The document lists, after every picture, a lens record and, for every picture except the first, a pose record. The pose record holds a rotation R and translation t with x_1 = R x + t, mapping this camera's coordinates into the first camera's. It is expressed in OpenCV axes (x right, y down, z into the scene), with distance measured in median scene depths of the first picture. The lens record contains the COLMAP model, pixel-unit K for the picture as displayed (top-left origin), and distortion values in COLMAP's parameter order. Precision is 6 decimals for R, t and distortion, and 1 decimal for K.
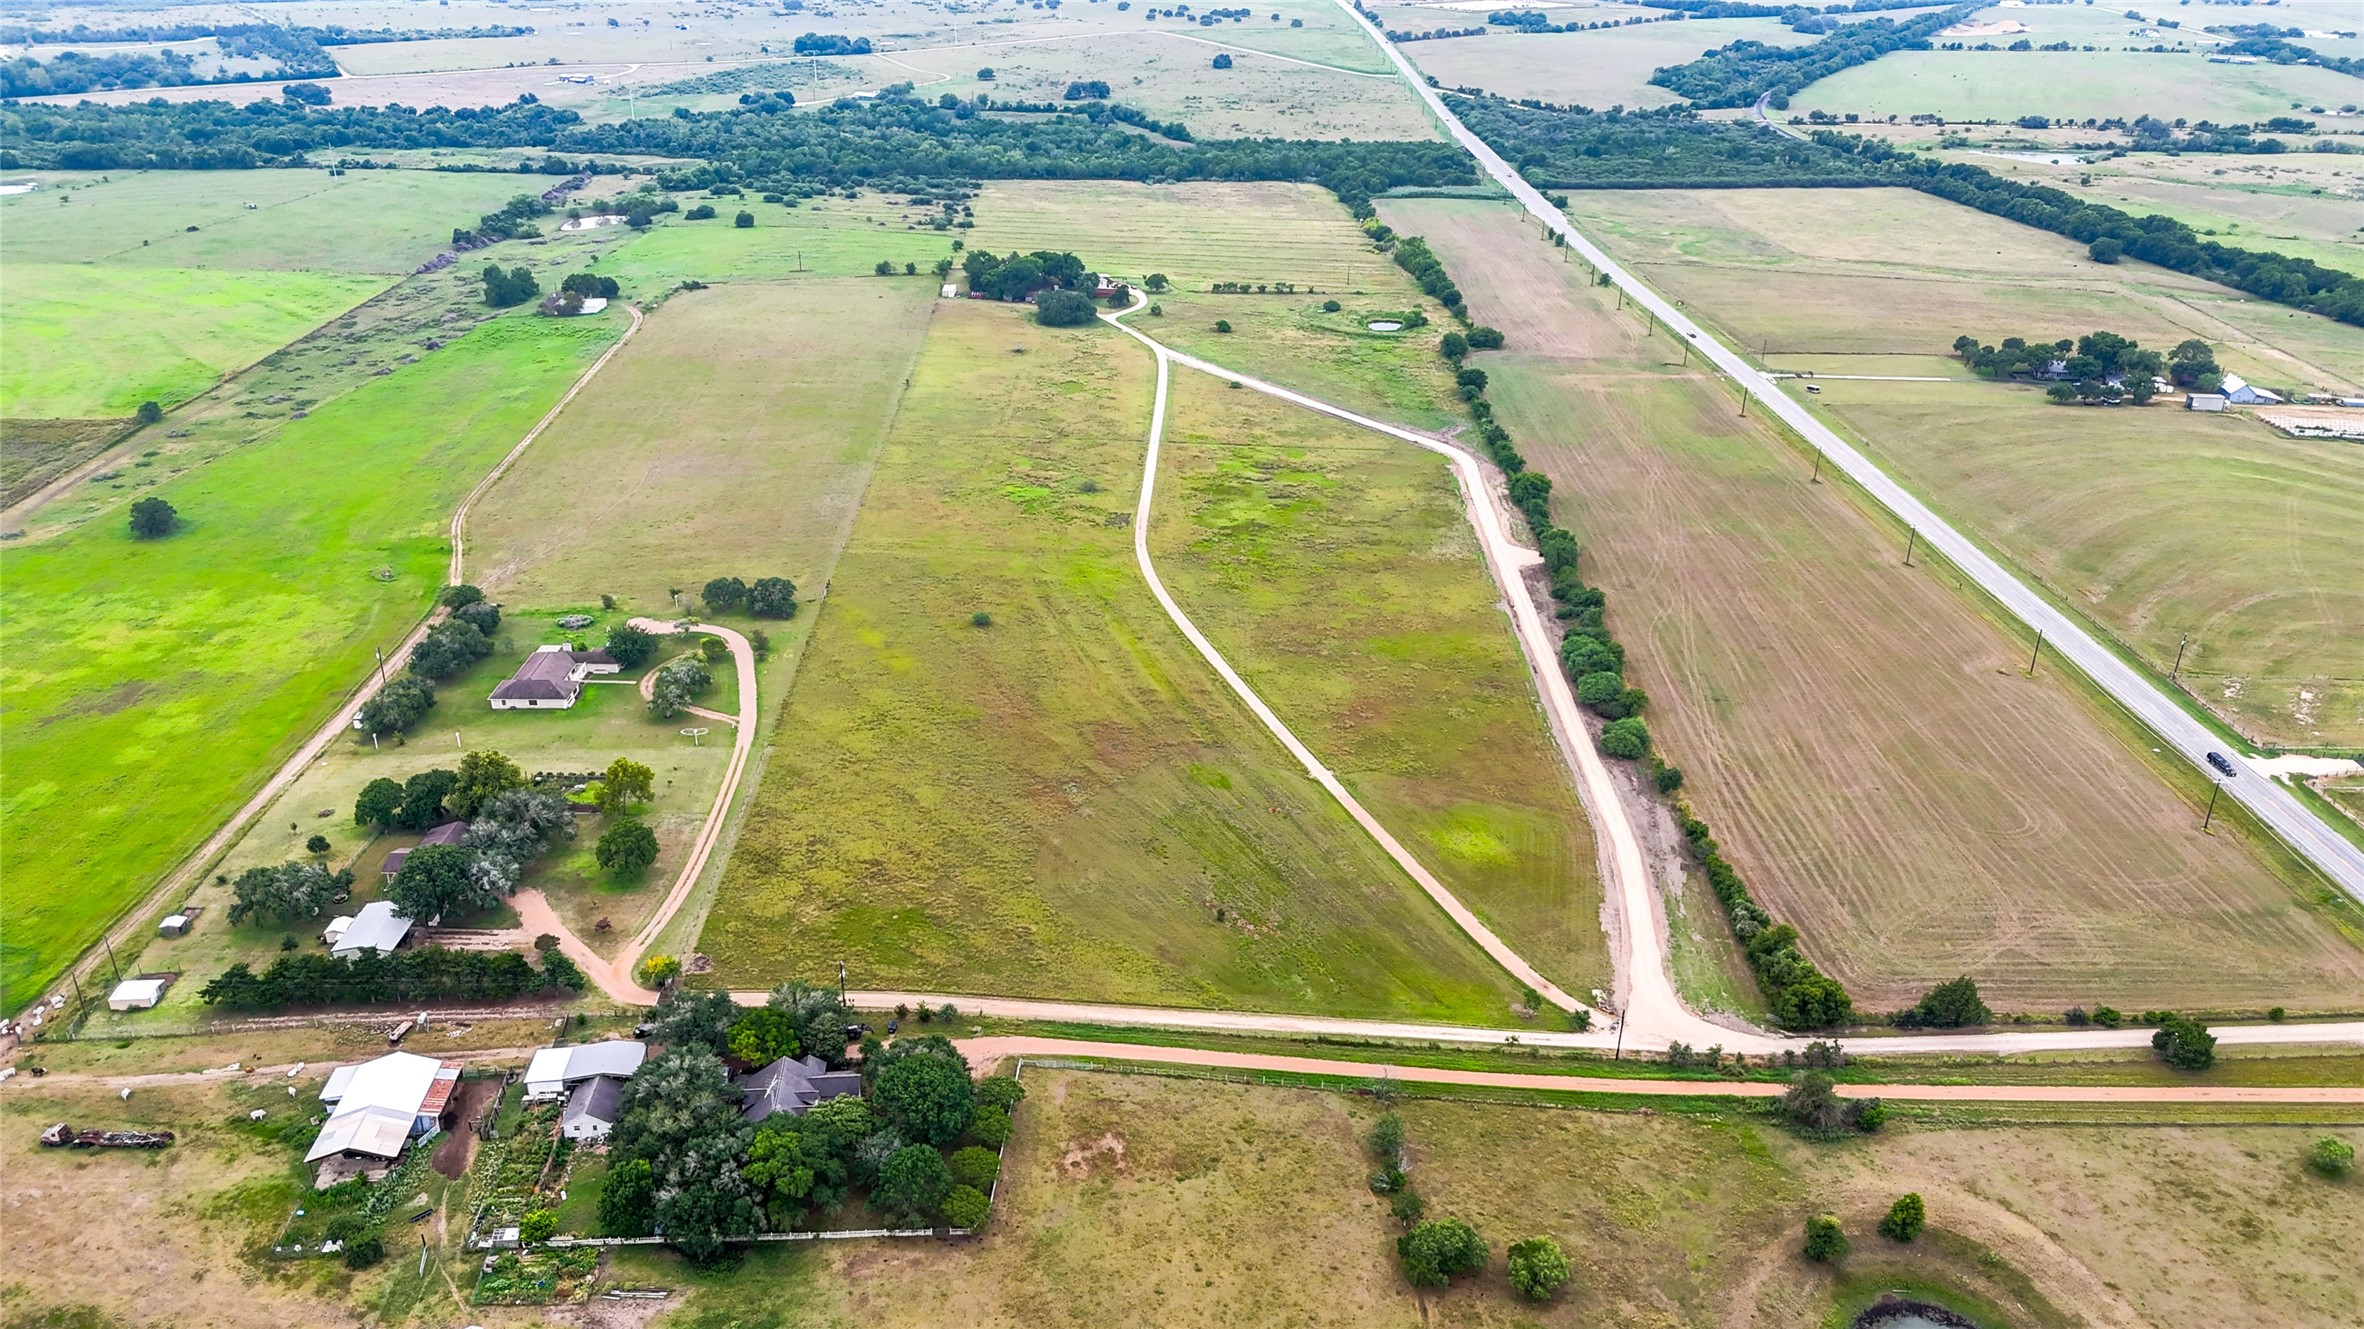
lens RADIAL K [[1746.0, 0, 1182.0], [0, 1746.0, 664.5], [0, 0, 1]] dist [0.061972, -0.052929]
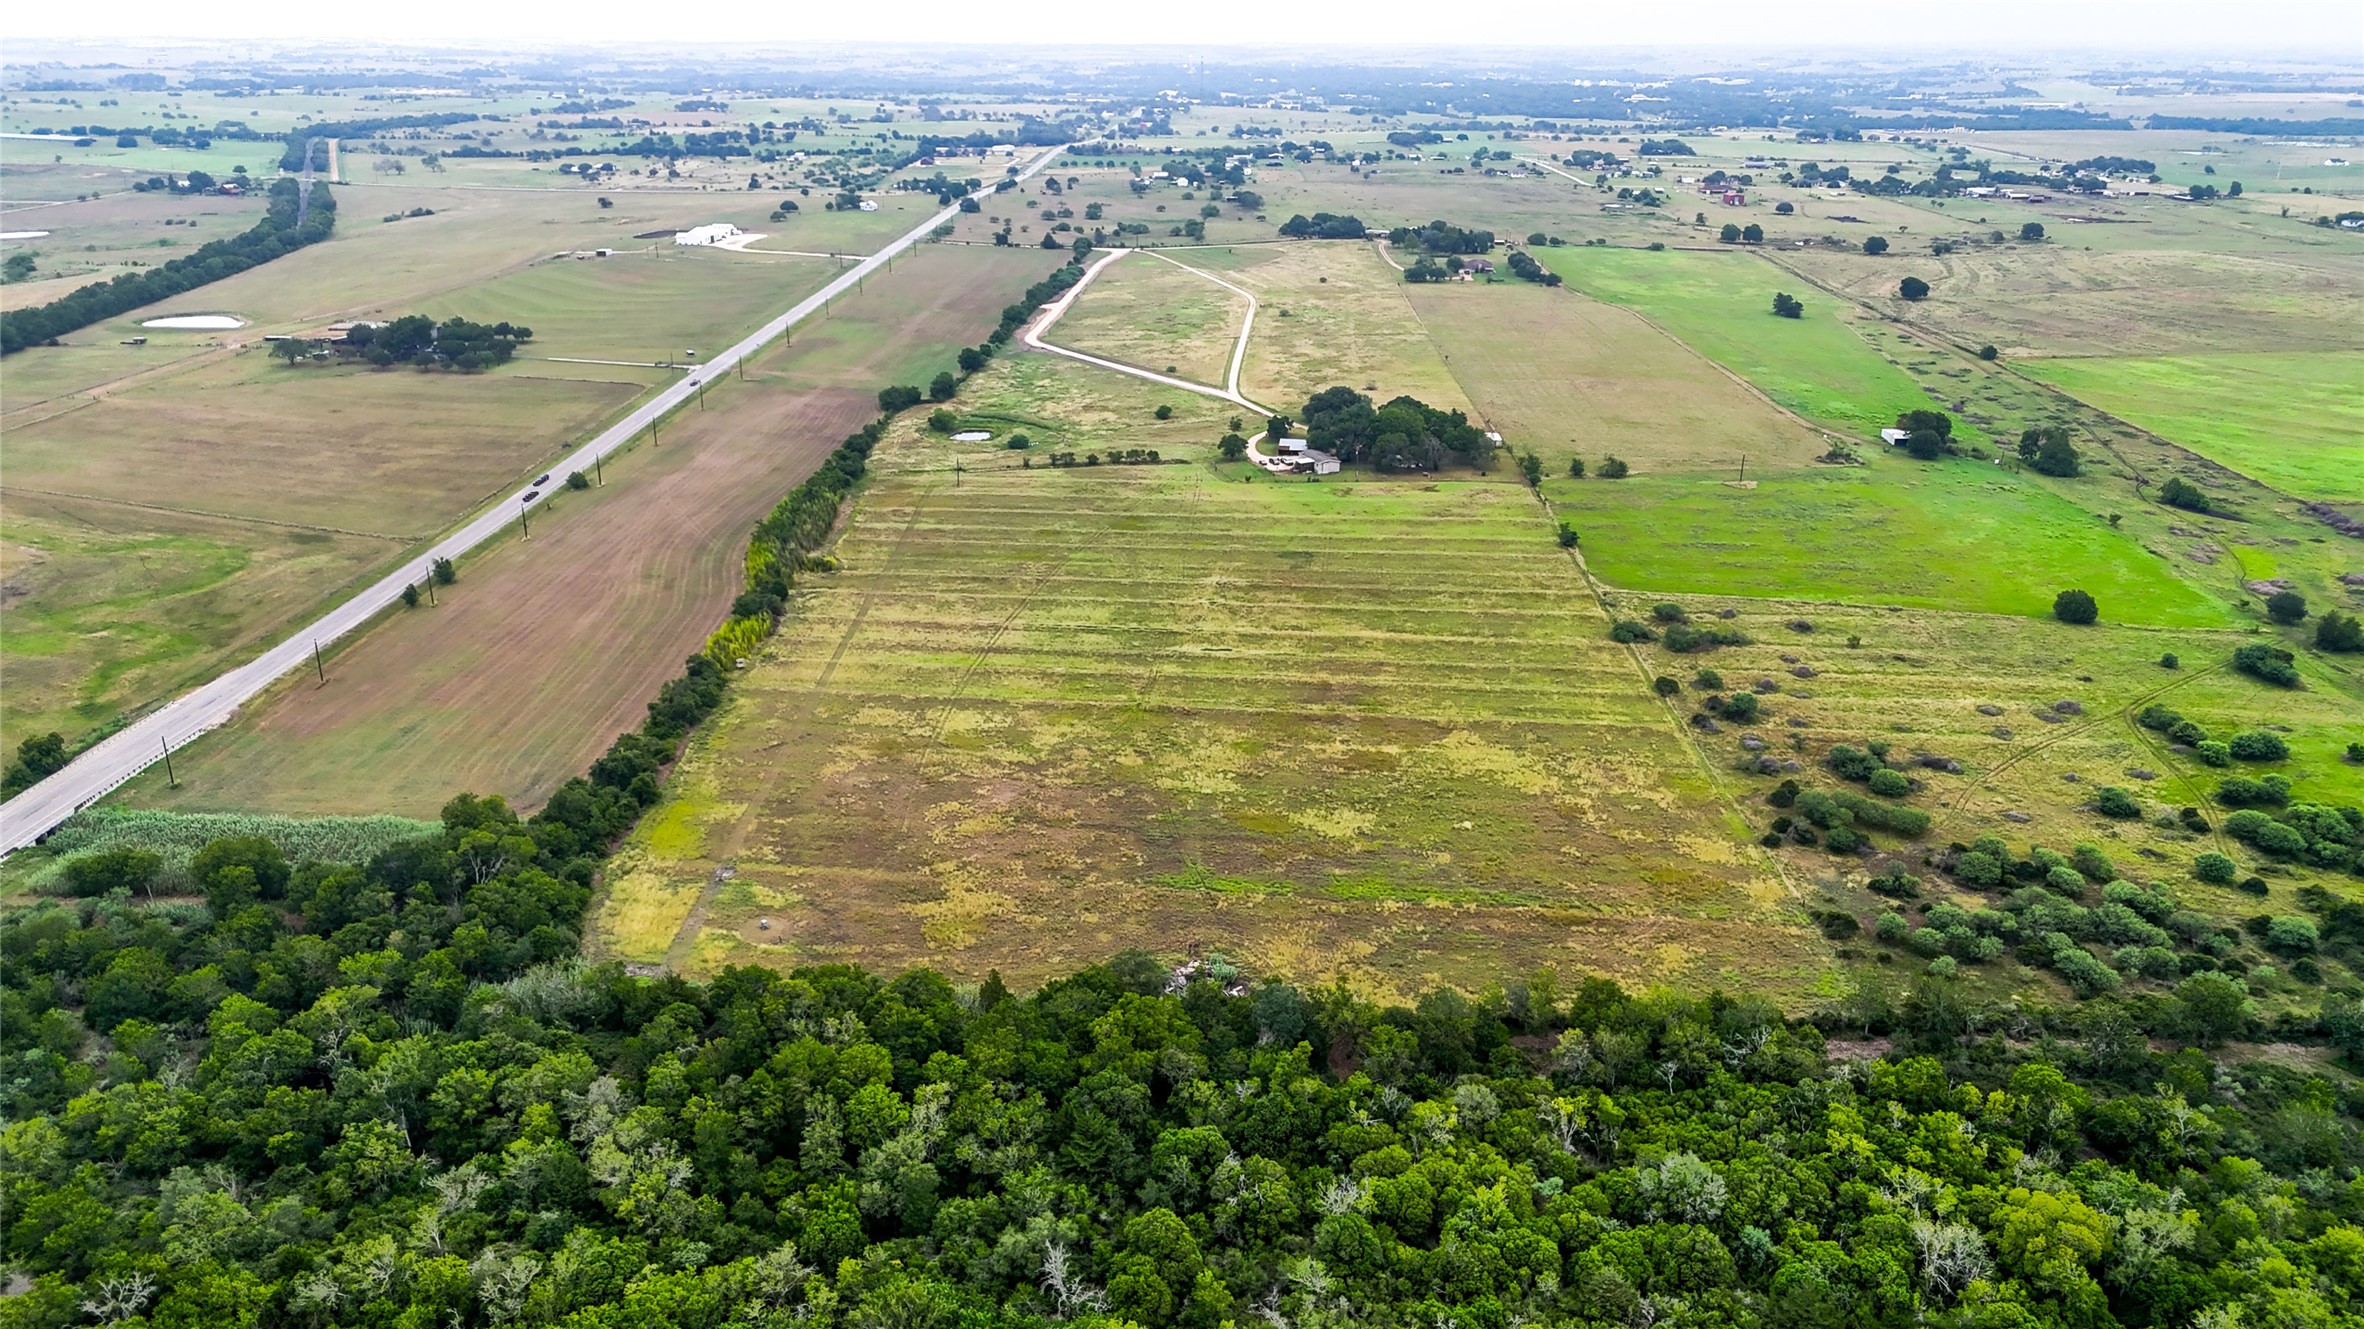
lens RADIAL K [[1746.0, 0, 1182.0], [0, 1746.0, 664.5], [0, 0, 1]] dist [0.061972, -0.052929]
pose [[-0.998276, -0.035790, 0.046511, -0.024235], [0.006666, 0.718249, 0.695755, -0.526041], [-0.058307, 0.694866, -0.716772, 1.248488]]
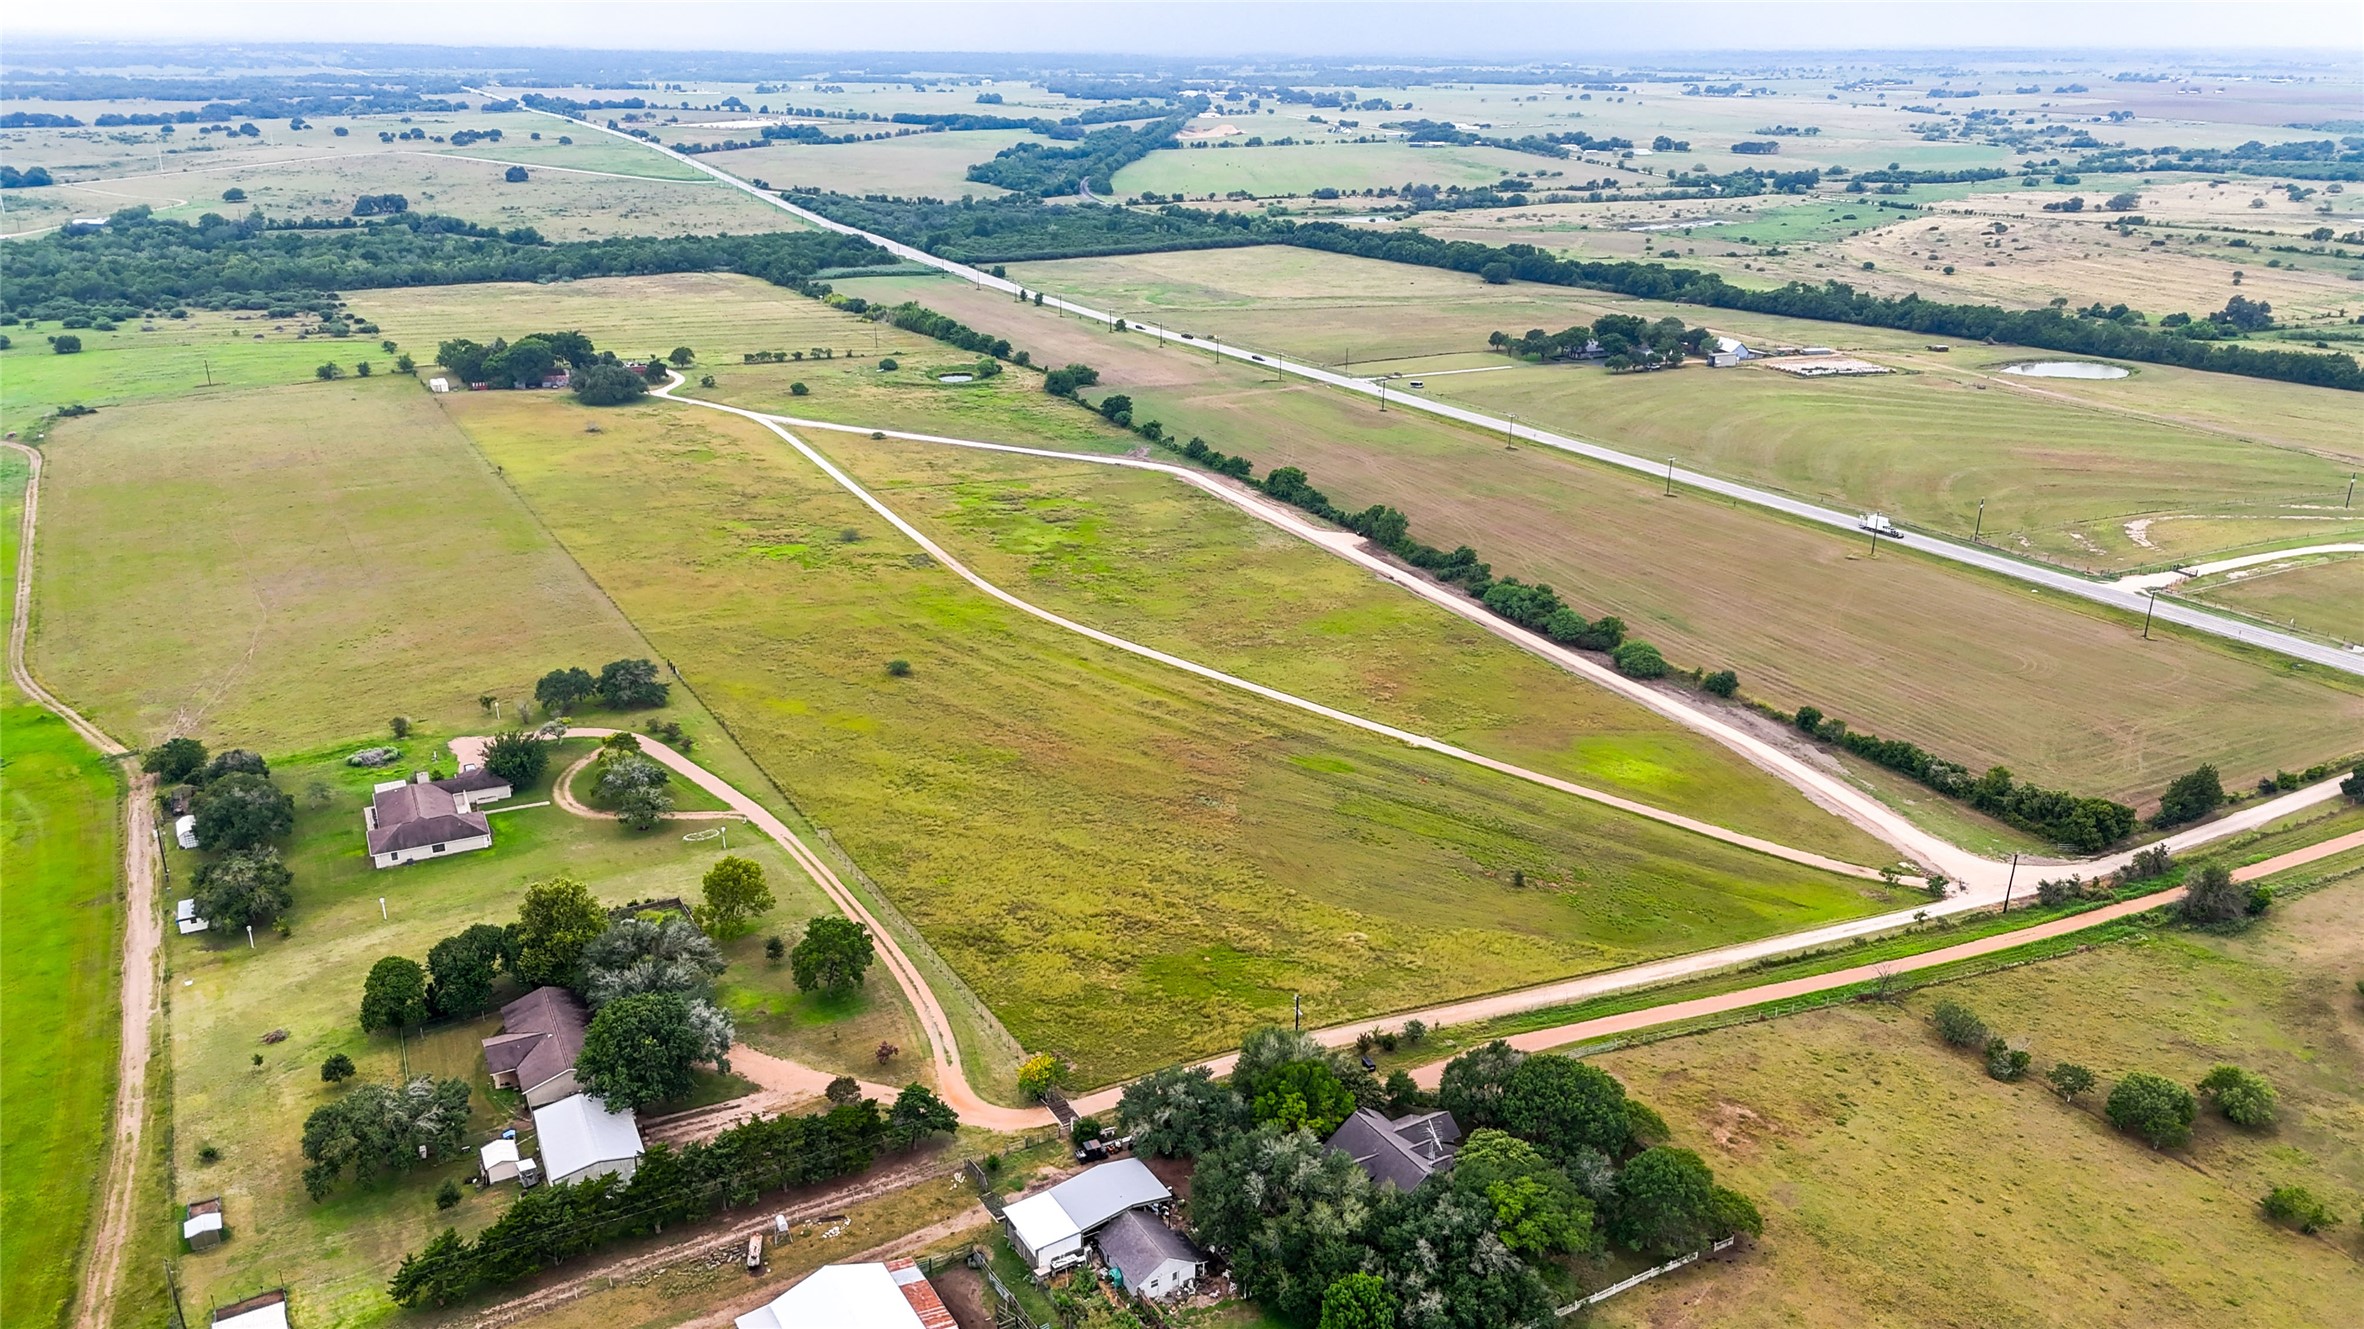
lens RADIAL K [[1747.1, 0, 1188.9], [0, 1747.1, 673.8], [0, 0, 1]] dist [0.063463, -0.056529]
pose [[0.894896, -0.160680, 0.416346, -0.140559], [0.190626, 0.981171, -0.031068, 0.011914], [-0.403514, 0.107169, 0.908675, 0.080211]]
